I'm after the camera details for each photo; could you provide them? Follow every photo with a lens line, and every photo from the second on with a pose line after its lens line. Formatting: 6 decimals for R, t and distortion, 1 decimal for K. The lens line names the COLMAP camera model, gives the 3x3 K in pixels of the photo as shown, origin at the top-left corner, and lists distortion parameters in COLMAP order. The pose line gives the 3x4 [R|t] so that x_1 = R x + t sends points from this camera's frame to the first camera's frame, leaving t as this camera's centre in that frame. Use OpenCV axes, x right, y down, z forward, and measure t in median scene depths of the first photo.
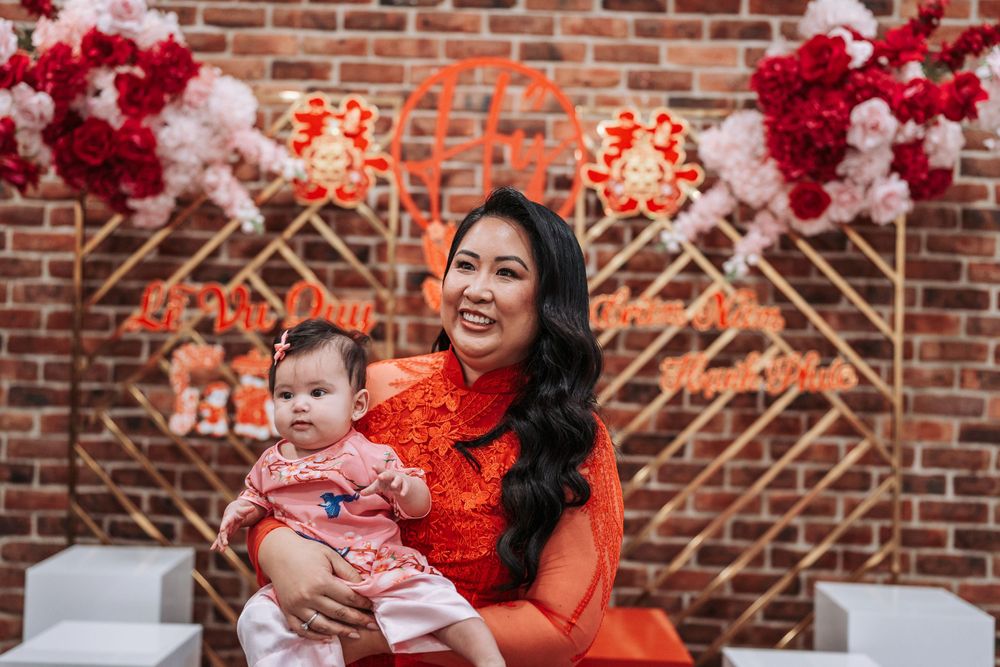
lens RADIAL K [[1046.0, 0, 500.2], [0, 1046.0, 343.1], [0, 0, 1]] dist [0.012722, -0.002572]
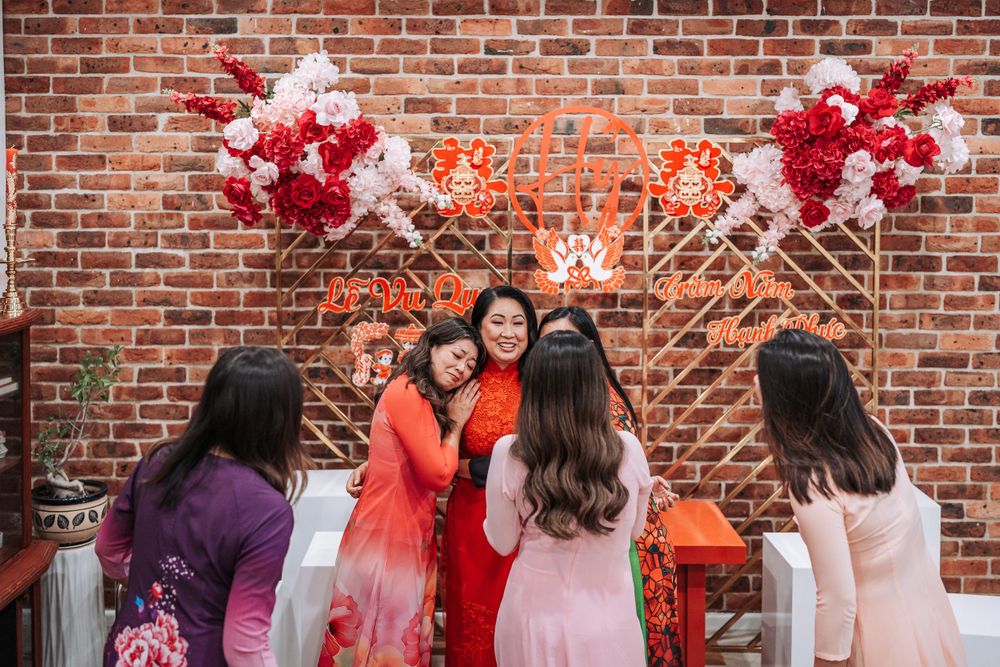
lens RADIAL K [[1026.2, 0, 498.5], [0, 1026.2, 255.1], [0, 0, 1]] dist [0.007164, 0.008929]
pose [[0.999077, -0.035009, 0.024874, -0.151302], [0.032651, 0.995445, 0.089577, -0.200928], [-0.027896, -0.088682, 0.995669, -0.336375]]
